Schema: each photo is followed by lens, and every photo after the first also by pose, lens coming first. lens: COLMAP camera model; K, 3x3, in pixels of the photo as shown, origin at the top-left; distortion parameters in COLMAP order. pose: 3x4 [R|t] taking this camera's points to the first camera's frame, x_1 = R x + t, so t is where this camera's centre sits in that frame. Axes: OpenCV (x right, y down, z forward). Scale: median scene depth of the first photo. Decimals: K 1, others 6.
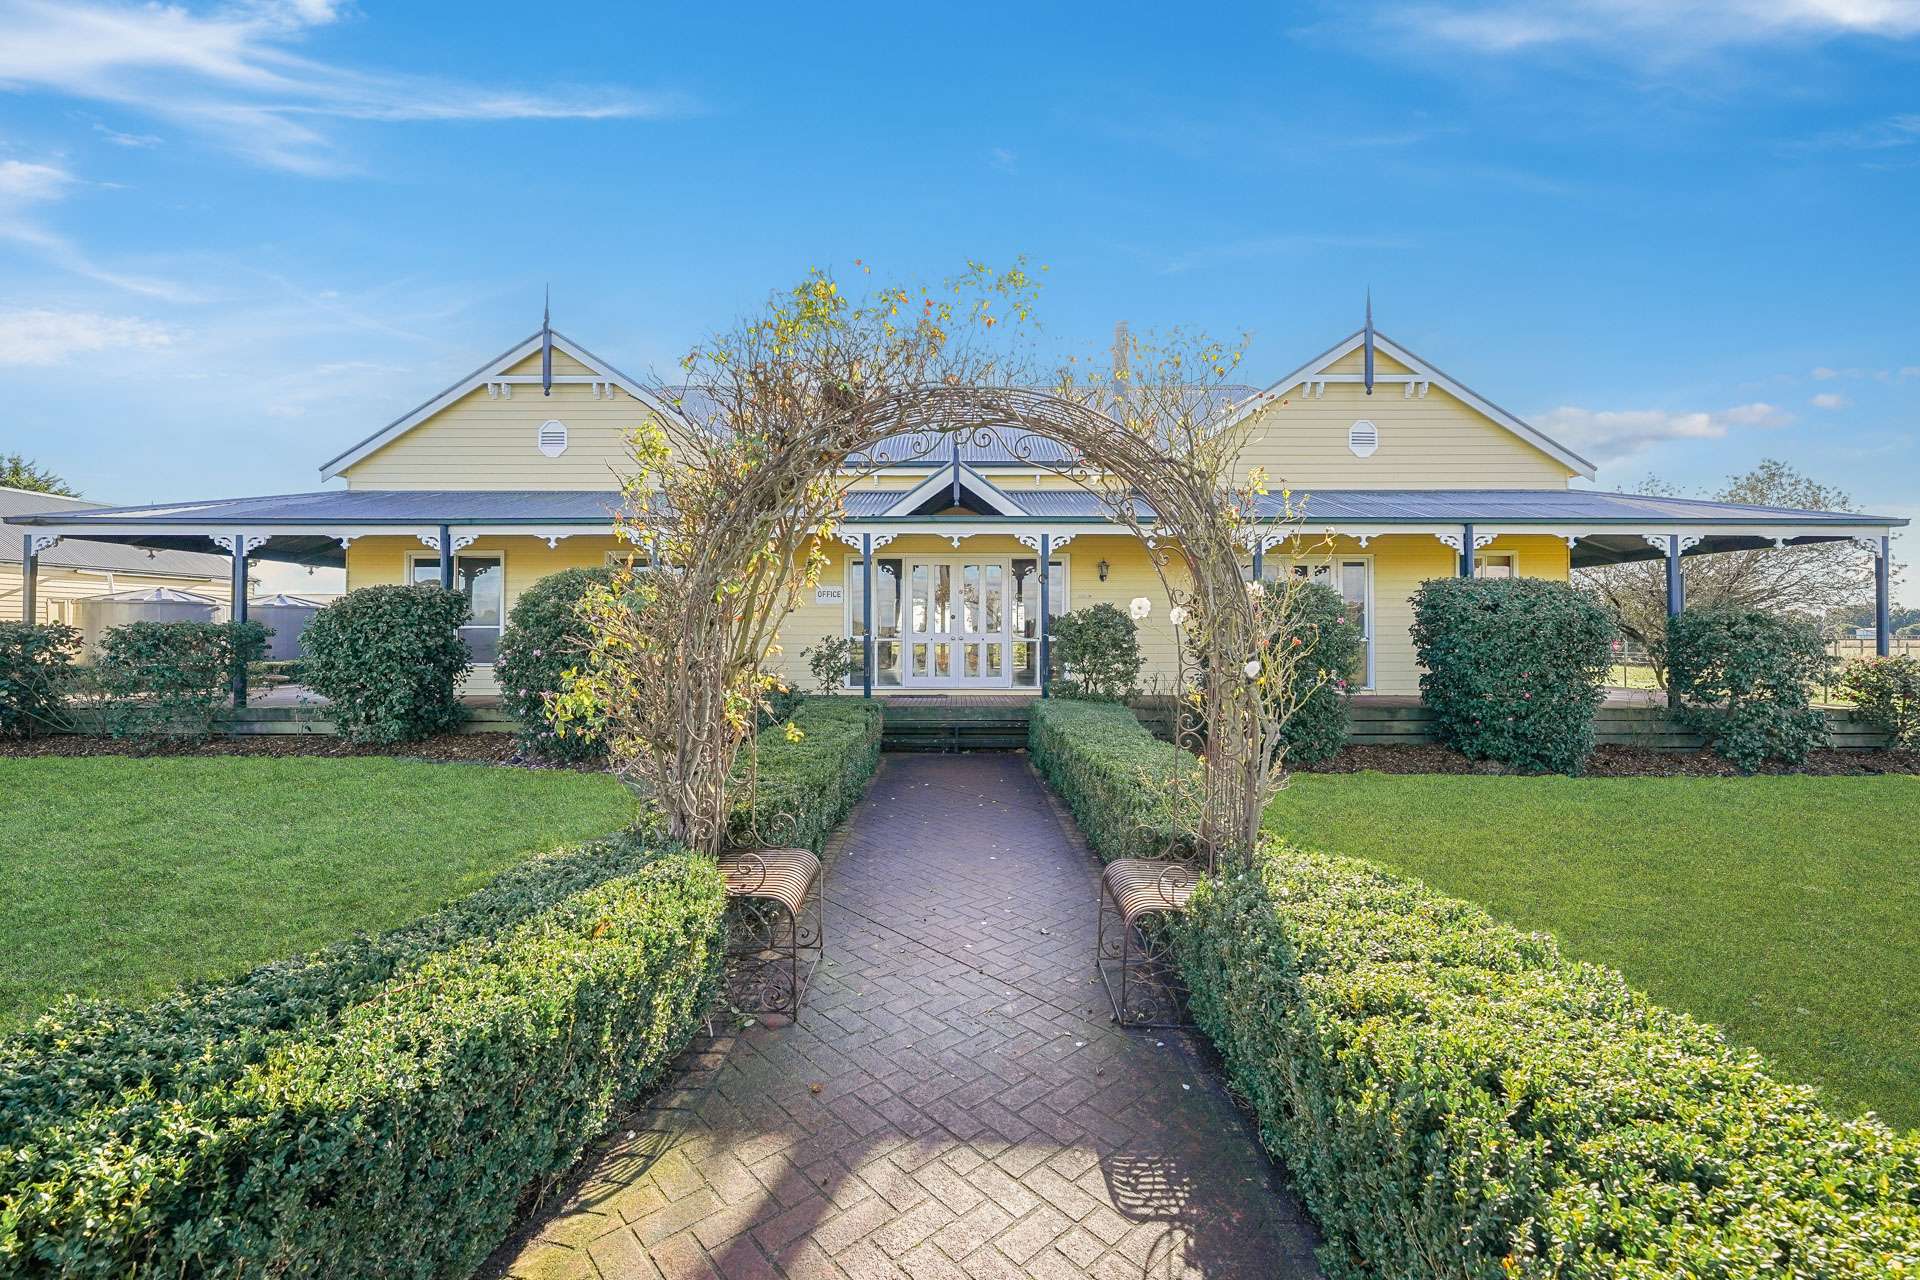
lens RADIAL K [[774.6, 0, 964.4], [0, 774.6, 630.5], [0, 0, 1]] dist [0.002651, -0.000169]
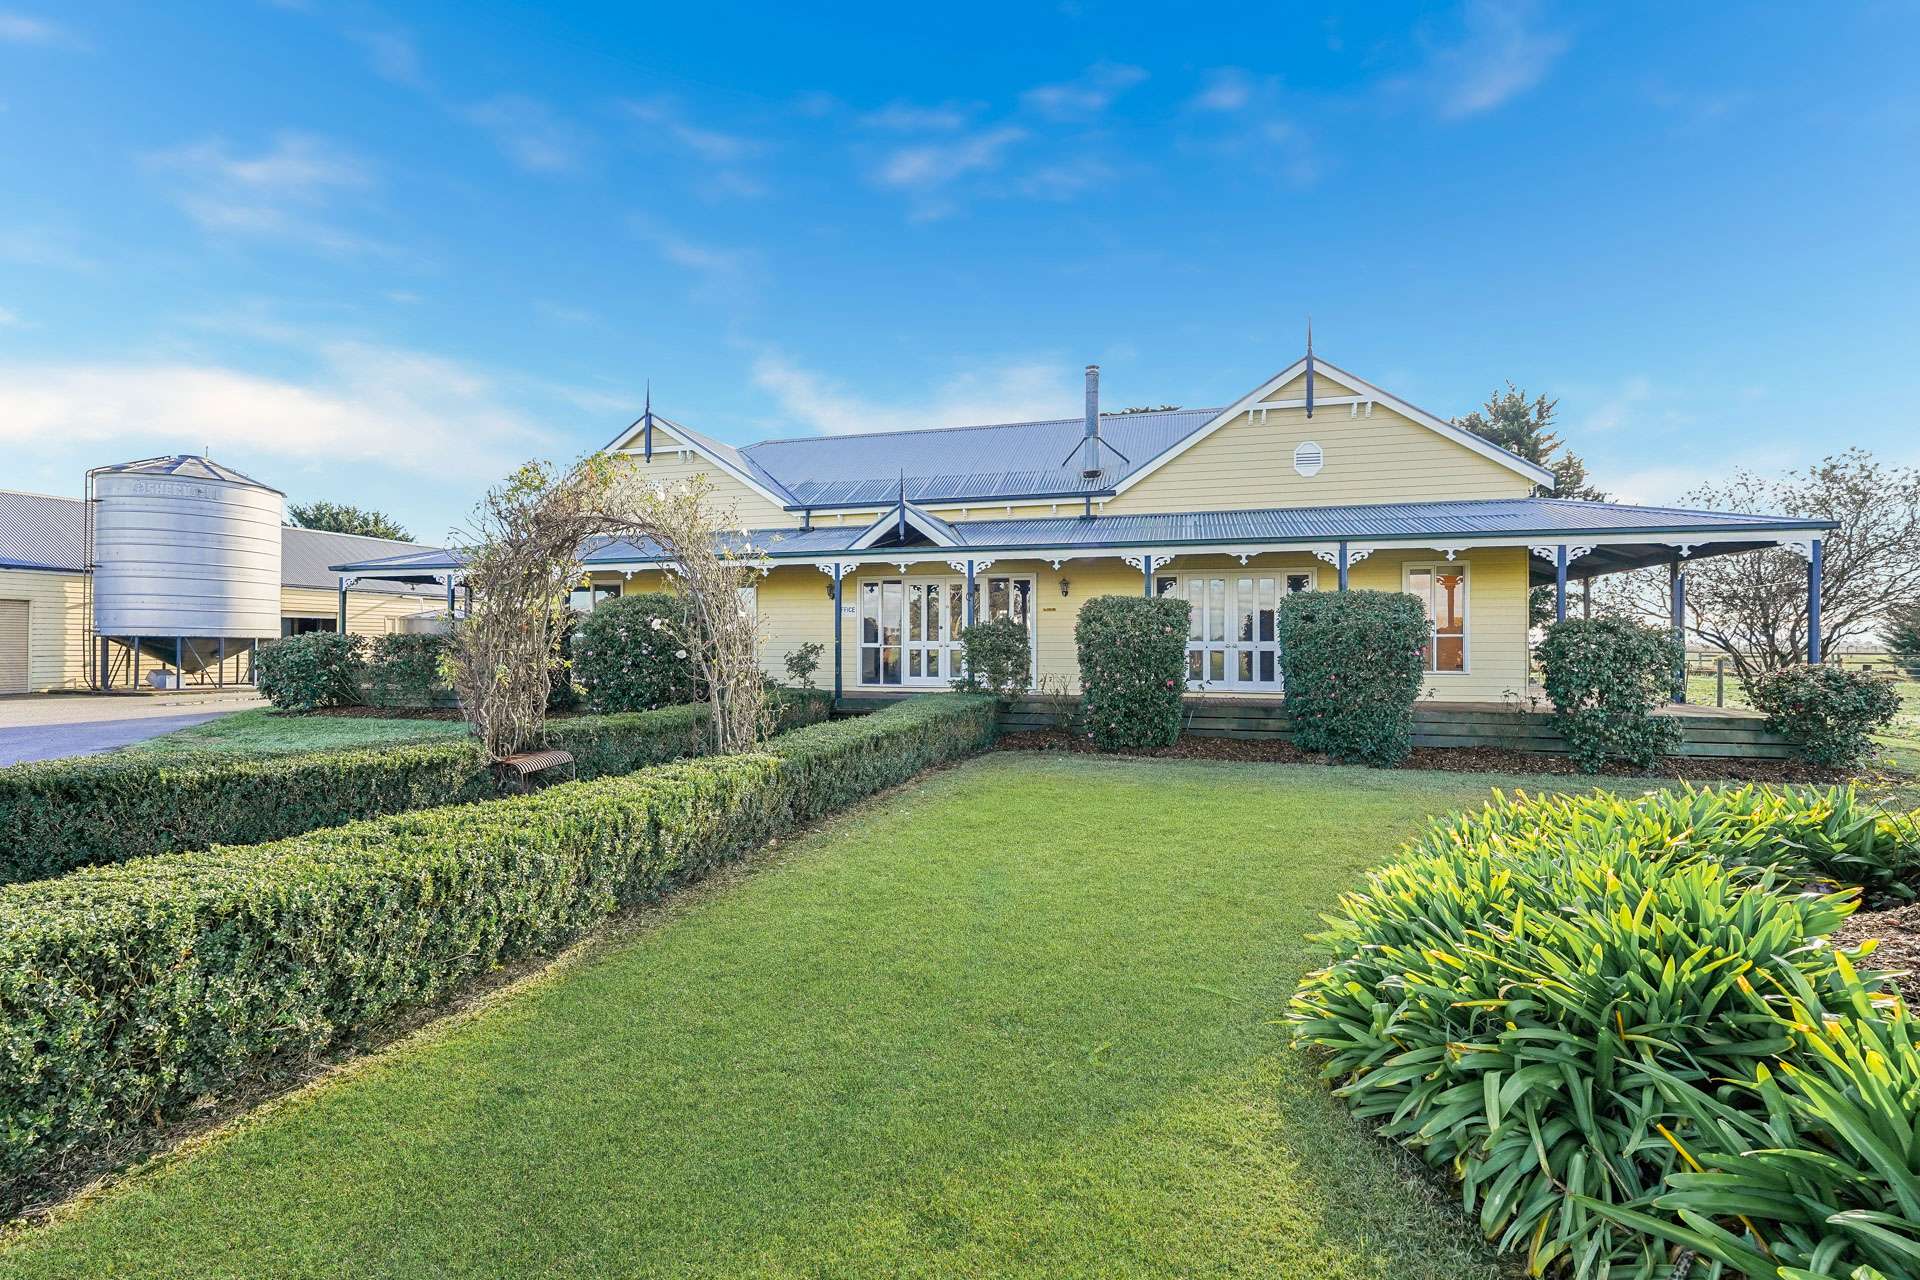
lens RADIAL K [[774.6, 0, 952.8], [0, 774.6, 647.7], [0, 0, 1]] dist [0.002651, -0.000169]
pose [[0.966407, 0.002427, -0.257006, 0.388540], [-0.000295, 0.999965, 0.008334, 0.004000], [0.257017, -0.007978, 0.966374, -0.193309]]
